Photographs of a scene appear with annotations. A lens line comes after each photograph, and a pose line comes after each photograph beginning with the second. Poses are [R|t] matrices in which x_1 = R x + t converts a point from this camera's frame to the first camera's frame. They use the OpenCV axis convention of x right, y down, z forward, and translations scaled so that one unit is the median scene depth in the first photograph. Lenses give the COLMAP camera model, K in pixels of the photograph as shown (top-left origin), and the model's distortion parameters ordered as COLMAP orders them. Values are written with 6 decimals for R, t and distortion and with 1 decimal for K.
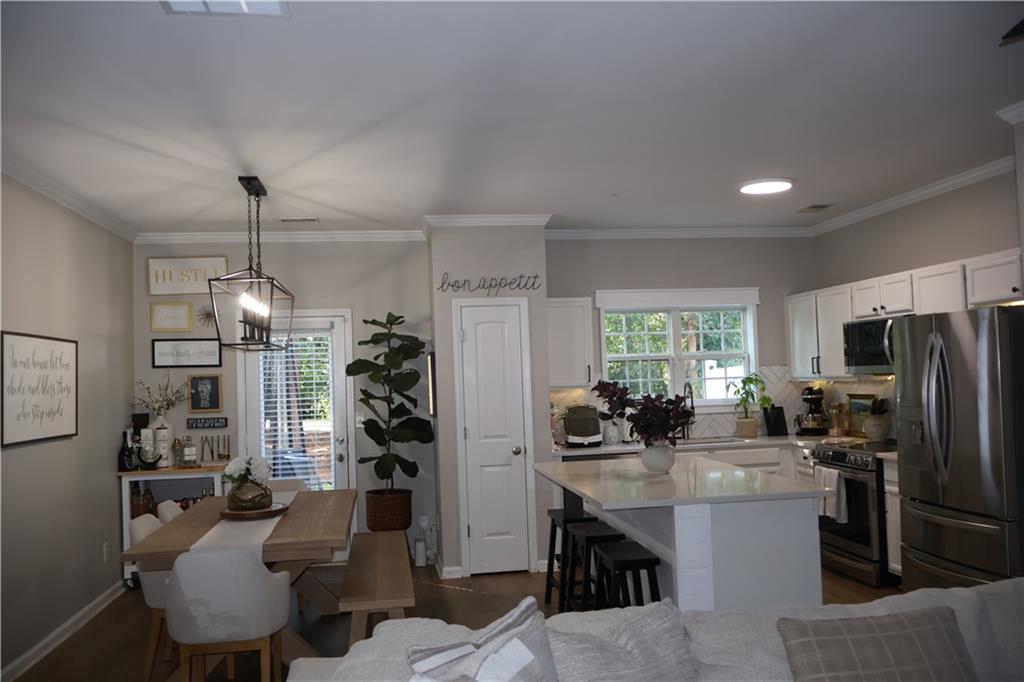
lens RADIAL K [[855.4, 0, 516.3], [0, 855.4, 341.8], [0, 0, 1]] dist [-0.001301, -0.010070]
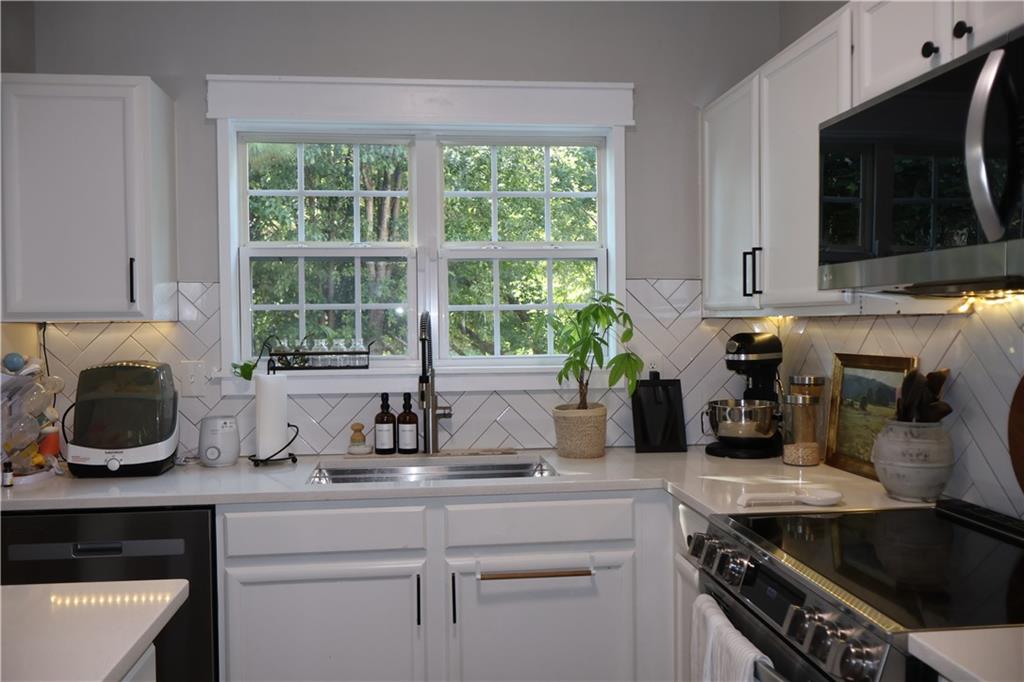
lens RADIAL K [[855.4, 0, 513.4], [0, 855.4, 340.6], [0, 0, 1]] dist [-0.001301, -0.010070]
pose [[0.998885, 0.026823, -0.038852, 0.255048], [-0.024339, 0.997713, 0.063058, 0.034618], [0.040455, -0.062042, 0.997253, 0.609778]]
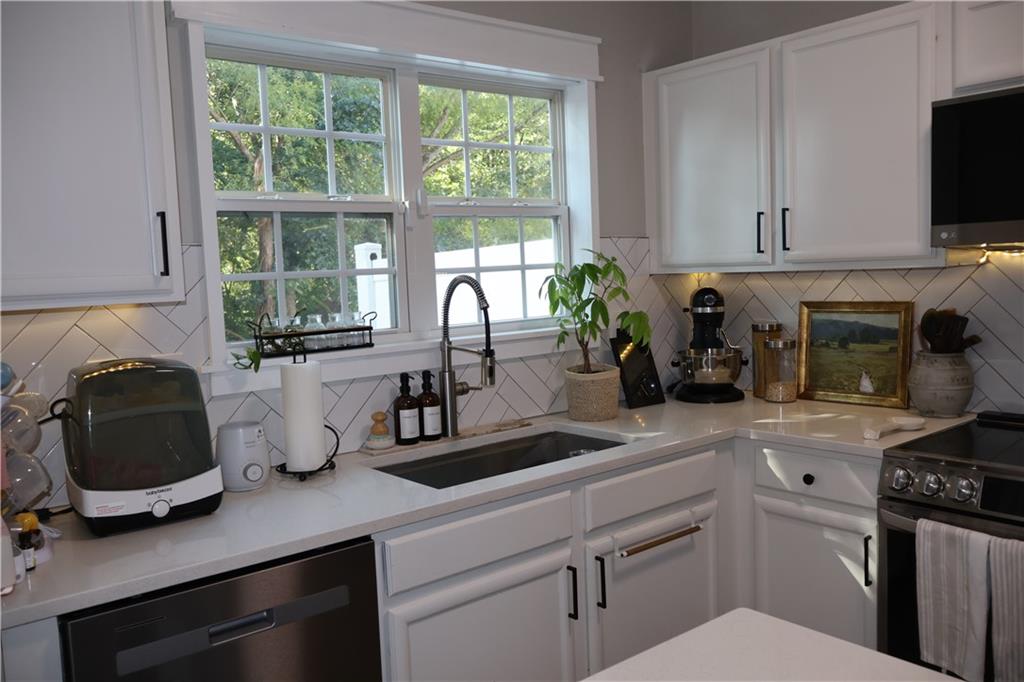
lens RADIAL K [[855.4, 0, 514.6], [0, 855.4, 340.6], [0, 0, 1]] dist [-0.001301, -0.010070]
pose [[0.855835, -0.043257, 0.515436, 0.039814], [-0.010546, 0.994831, 0.101000, 0.037818], [-0.517141, -0.091875, 0.850955, 0.693855]]
